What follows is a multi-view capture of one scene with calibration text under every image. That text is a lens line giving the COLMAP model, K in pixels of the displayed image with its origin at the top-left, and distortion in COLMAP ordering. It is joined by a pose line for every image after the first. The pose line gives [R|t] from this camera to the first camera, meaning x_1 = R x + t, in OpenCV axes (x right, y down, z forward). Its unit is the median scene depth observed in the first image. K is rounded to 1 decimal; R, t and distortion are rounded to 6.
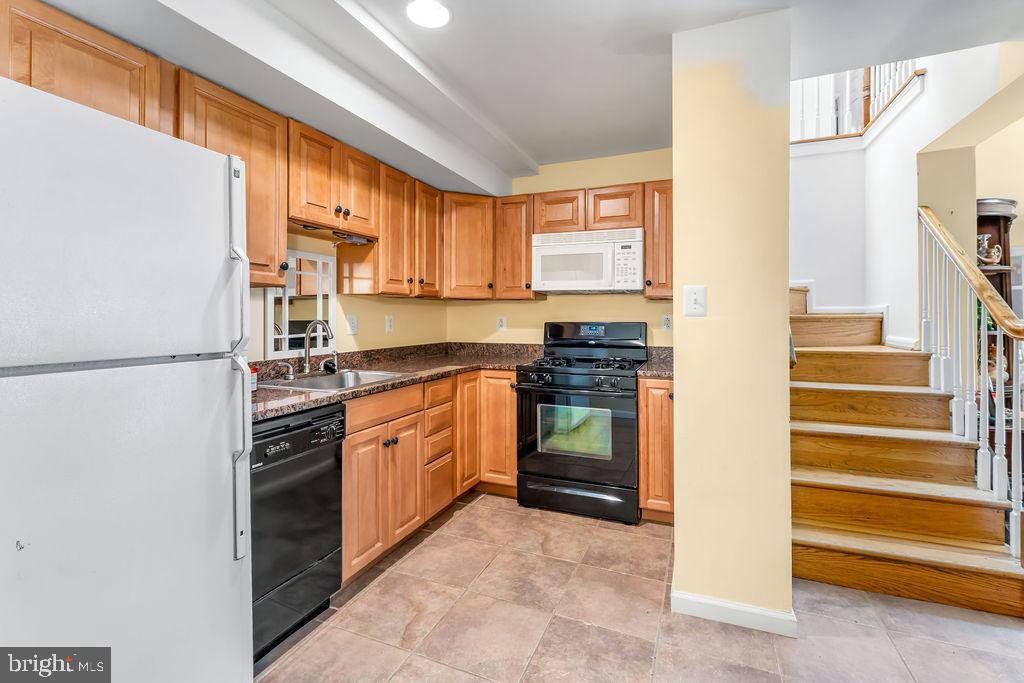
lens RADIAL K [[449.1, 0, 509.3], [0, 449.1, 331.8], [0, 0, 1]] dist [-0.001966, -0.000859]
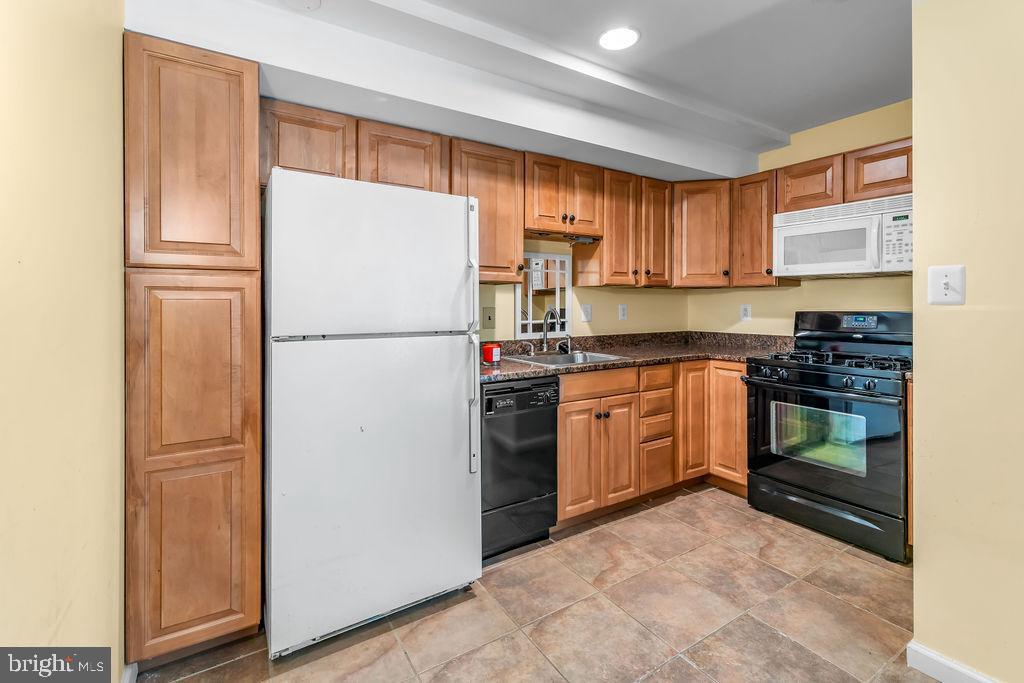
lens RADIAL K [[449.1, 0, 509.3], [0, 449.1, 331.8], [0, 0, 1]] dist [-0.001966, -0.000859]
pose [[0.814808, 0.030752, -0.578915, 0.173323], [-0.015771, 0.999398, 0.030890, 0.000296], [0.579517, -0.016039, 0.814802, -0.061005]]
